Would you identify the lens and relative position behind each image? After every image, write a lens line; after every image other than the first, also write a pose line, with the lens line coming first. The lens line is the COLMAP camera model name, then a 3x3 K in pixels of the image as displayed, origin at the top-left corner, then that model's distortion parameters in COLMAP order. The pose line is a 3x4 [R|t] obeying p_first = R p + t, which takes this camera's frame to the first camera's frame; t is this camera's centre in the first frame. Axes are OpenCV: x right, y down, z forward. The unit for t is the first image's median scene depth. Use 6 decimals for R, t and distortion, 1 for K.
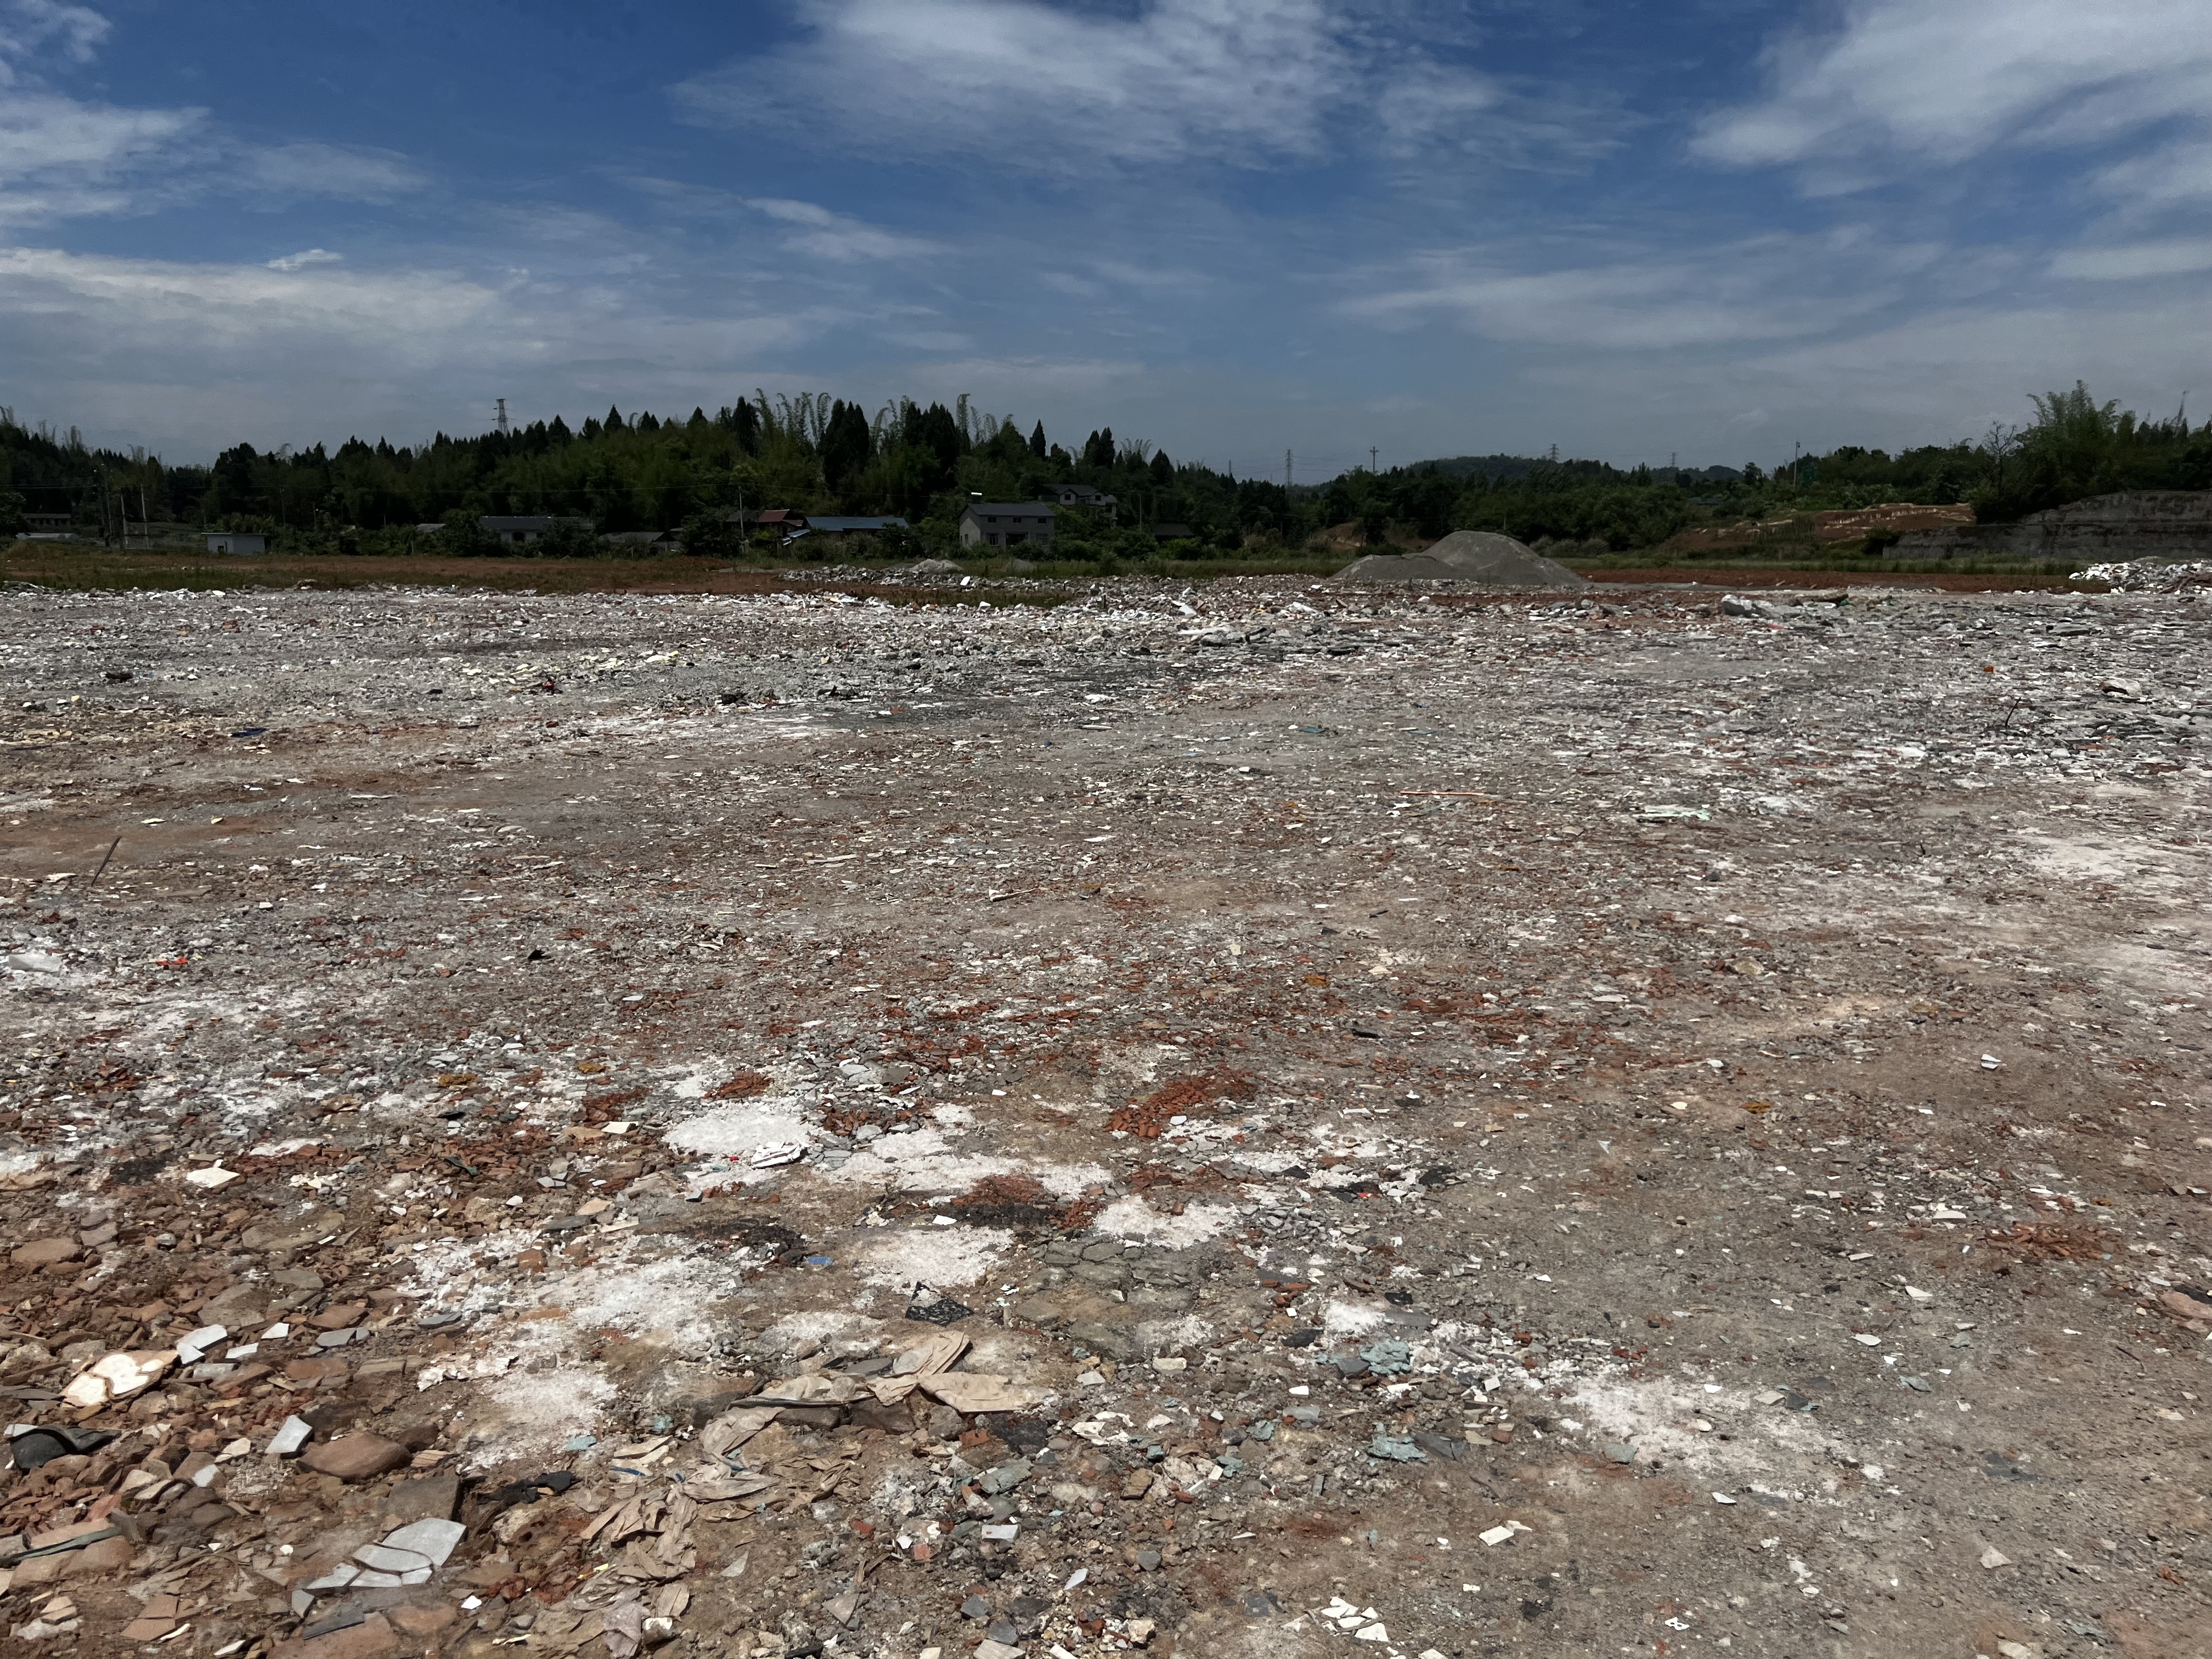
lens RADIAL K [[1658.1, 0, 1094.3], [0, 1658.1, 830.5], [0, 0, 1]] dist [0.056509, -0.066266]
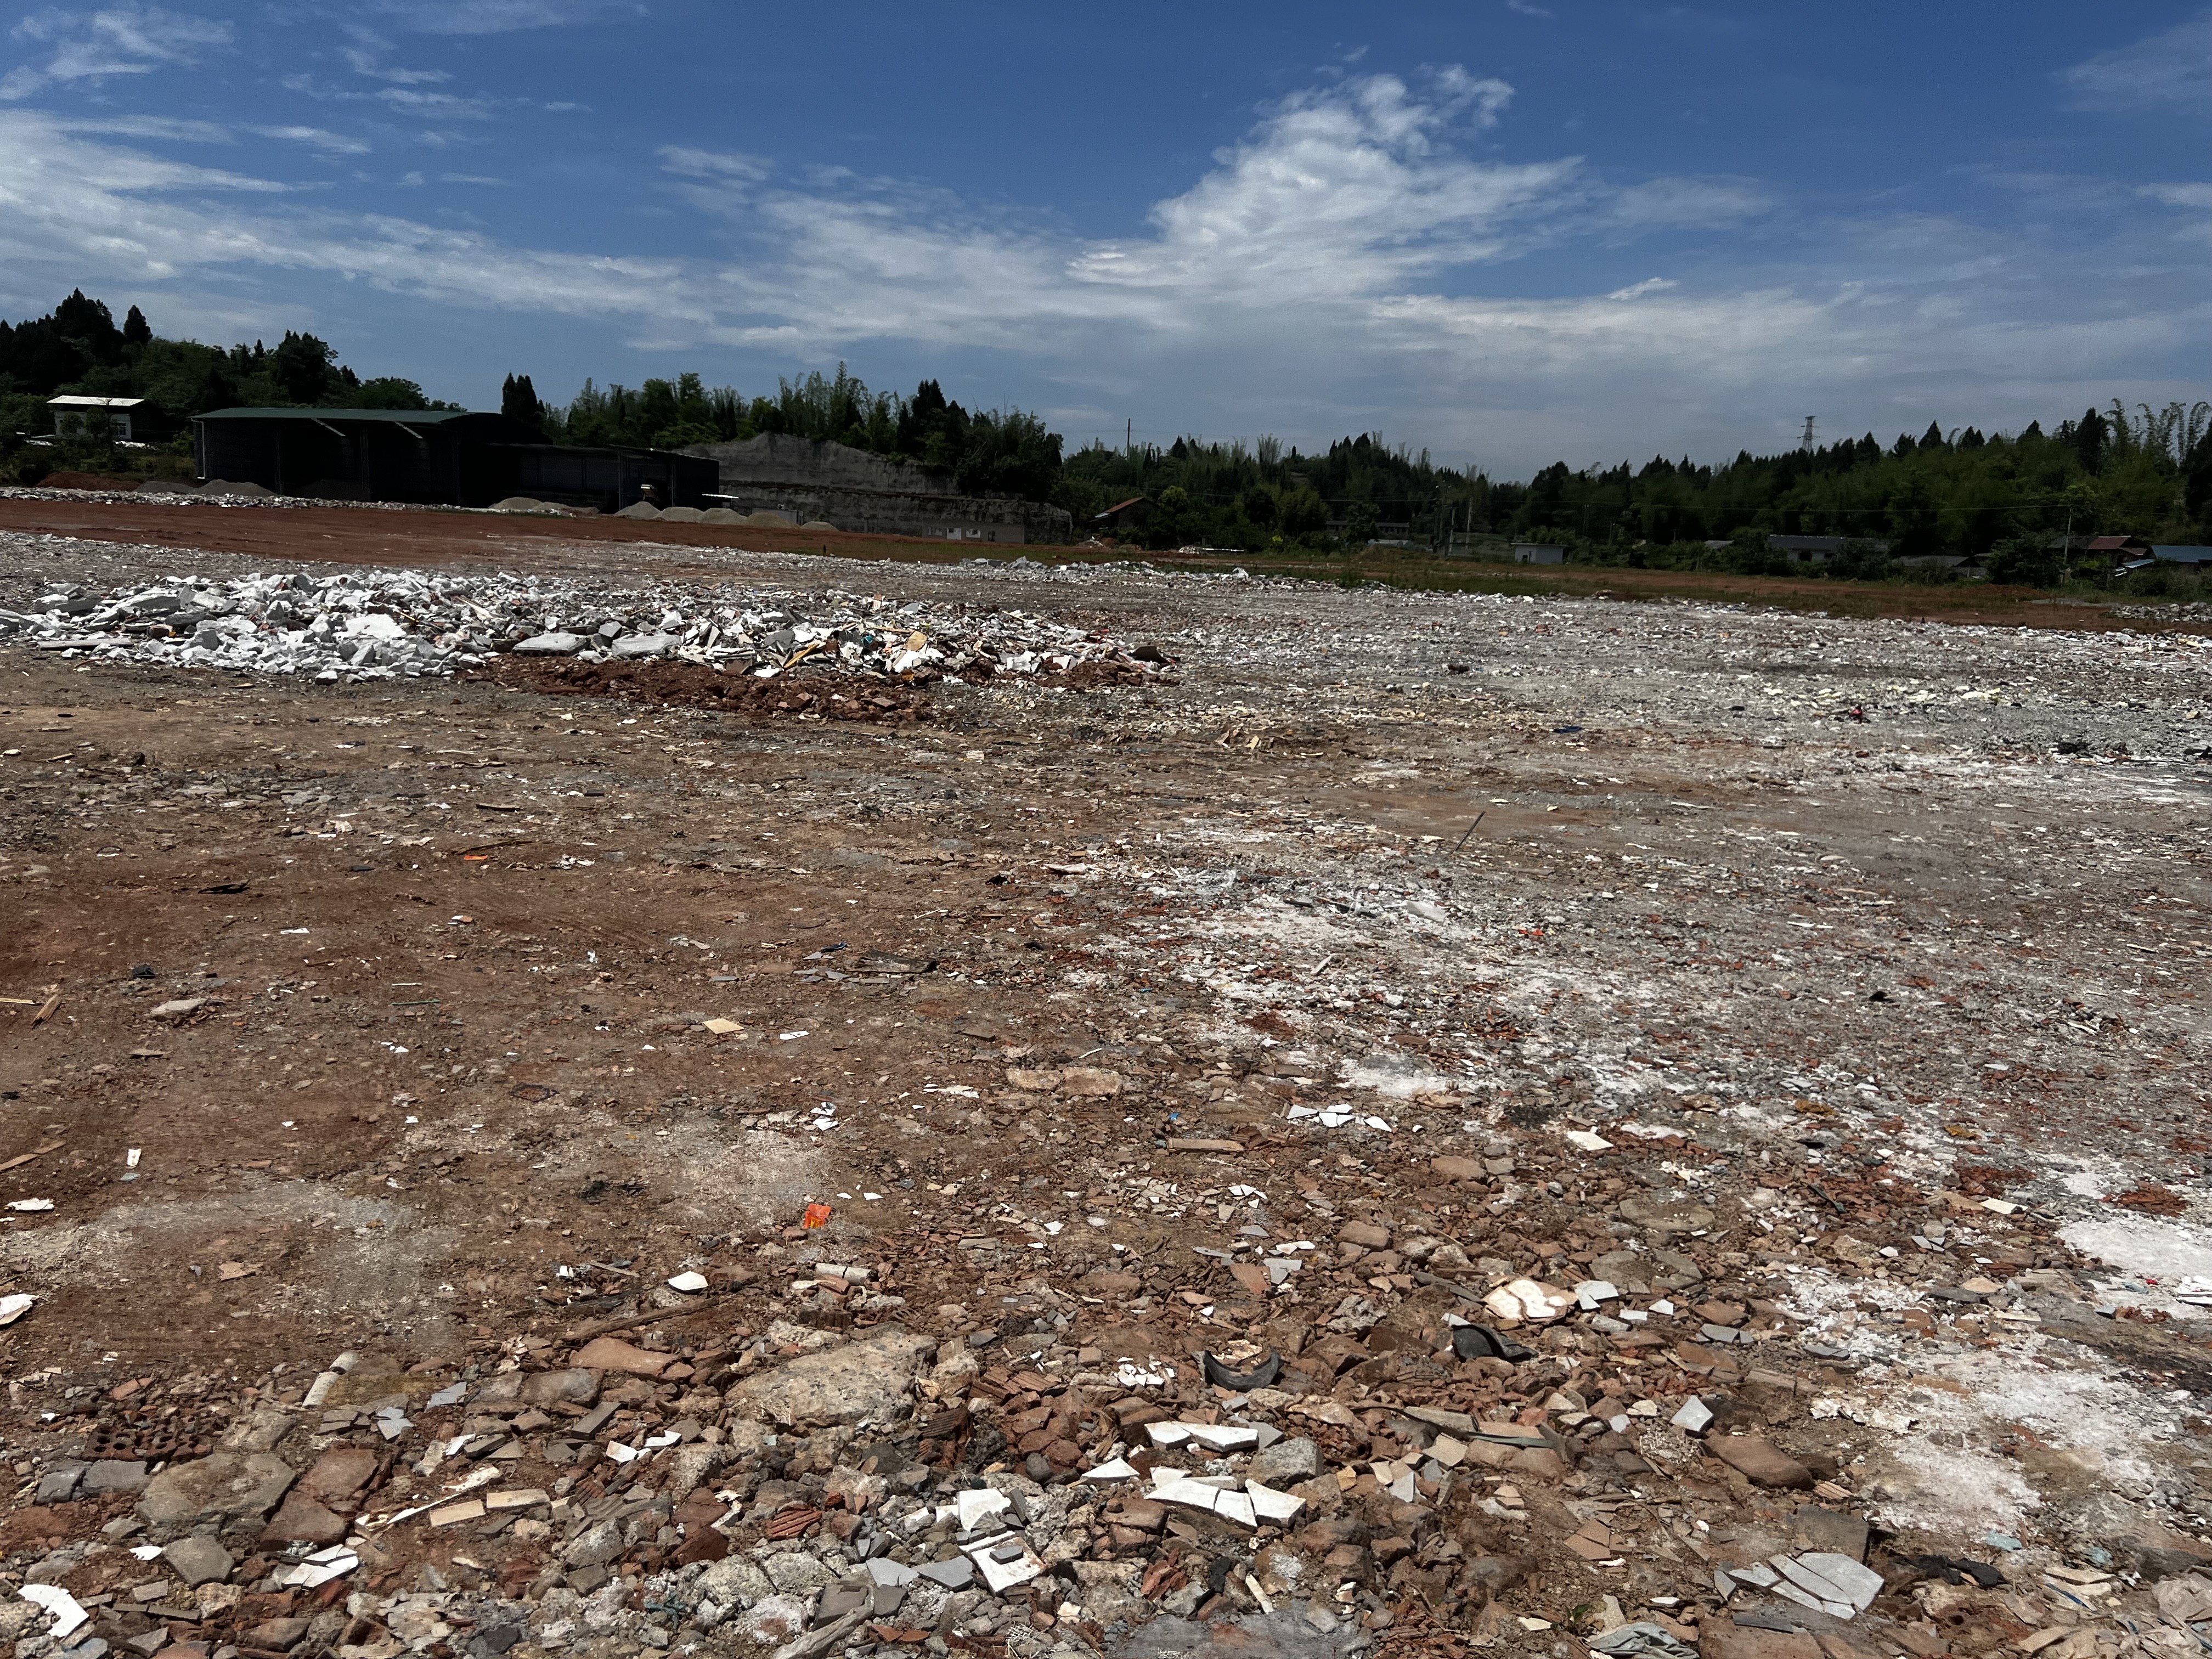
lens RADIAL K [[1658.1, 0, 1098.2], [0, 1658.1, 808.7], [0, 0, 1]] dist [0.056509, -0.066266]
pose [[0.751964, 0.137923, -0.644614, -0.053654], [-0.152462, 0.987742, 0.033487, 0.003517], [0.641331, 0.073098, 0.763775, -0.024723]]
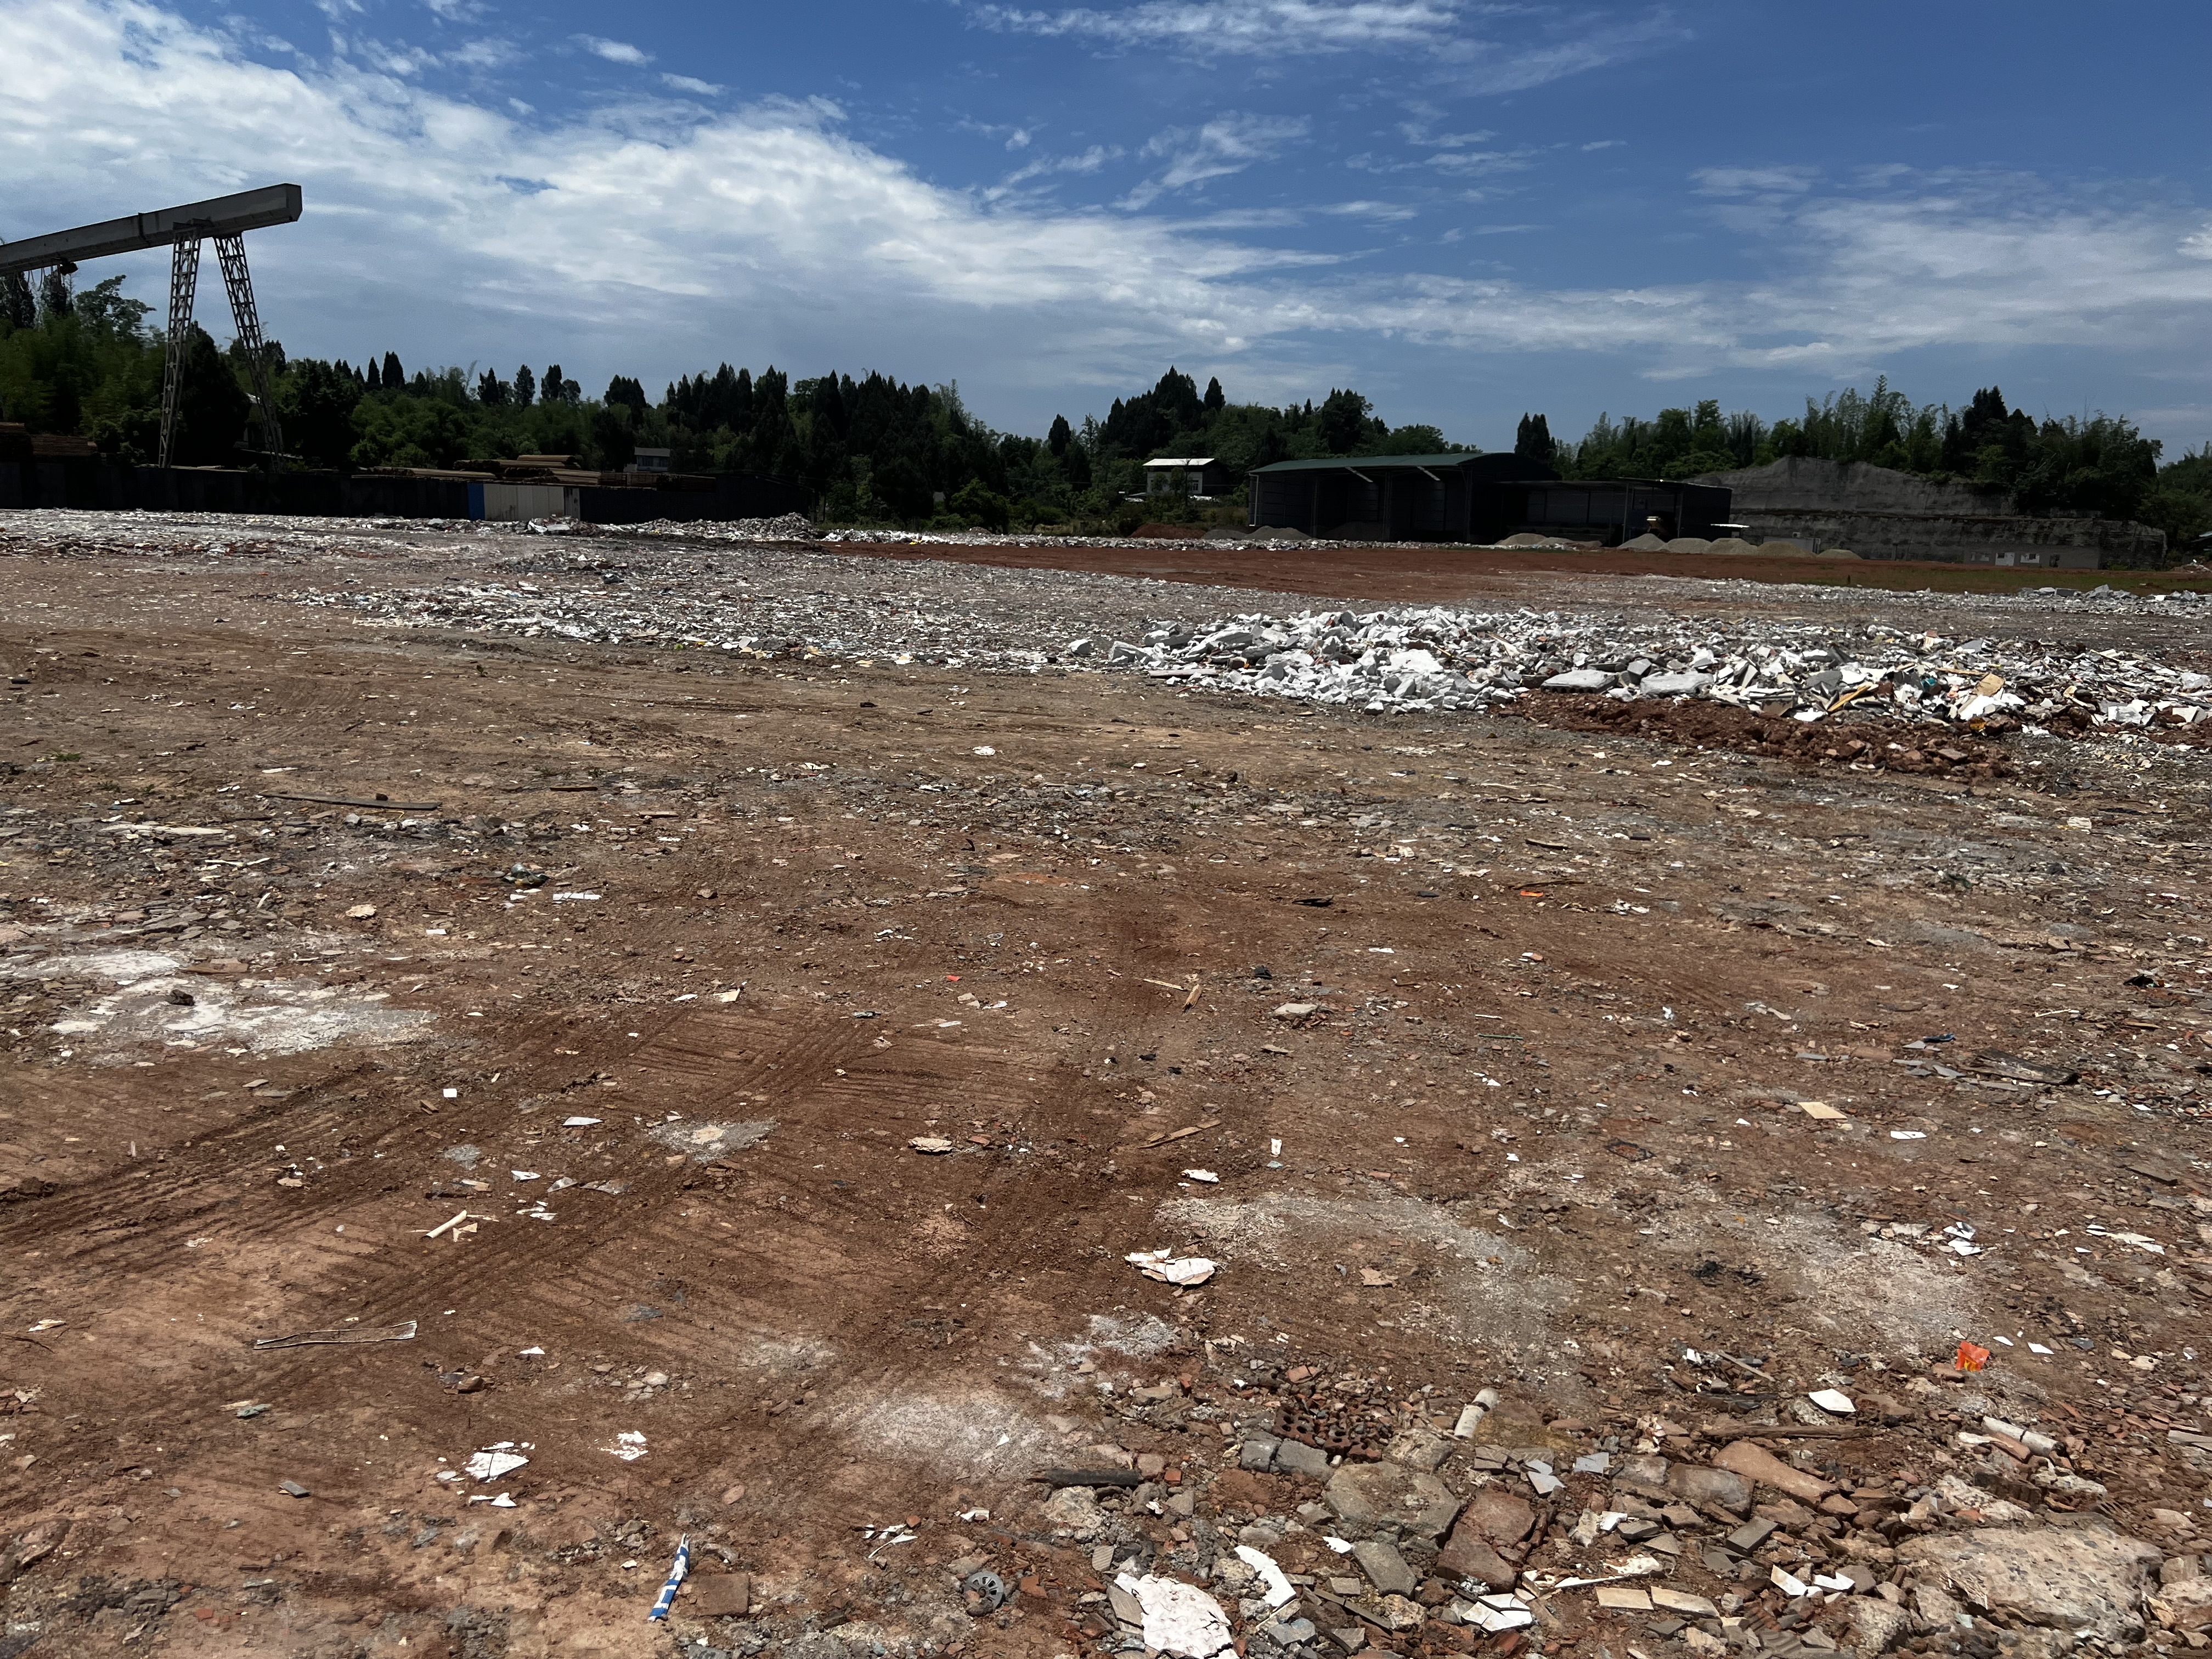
lens RADIAL K [[1658.1, 0, 1093.5], [0, 1658.1, 813.6], [0, 0, 1]] dist [0.056509, -0.066266]
pose [[0.274514, 0.165198, -0.947286, -0.093546], [-0.185718, 0.975692, 0.116333, 0.006458], [0.943478, 0.143993, 0.298522, -0.057585]]
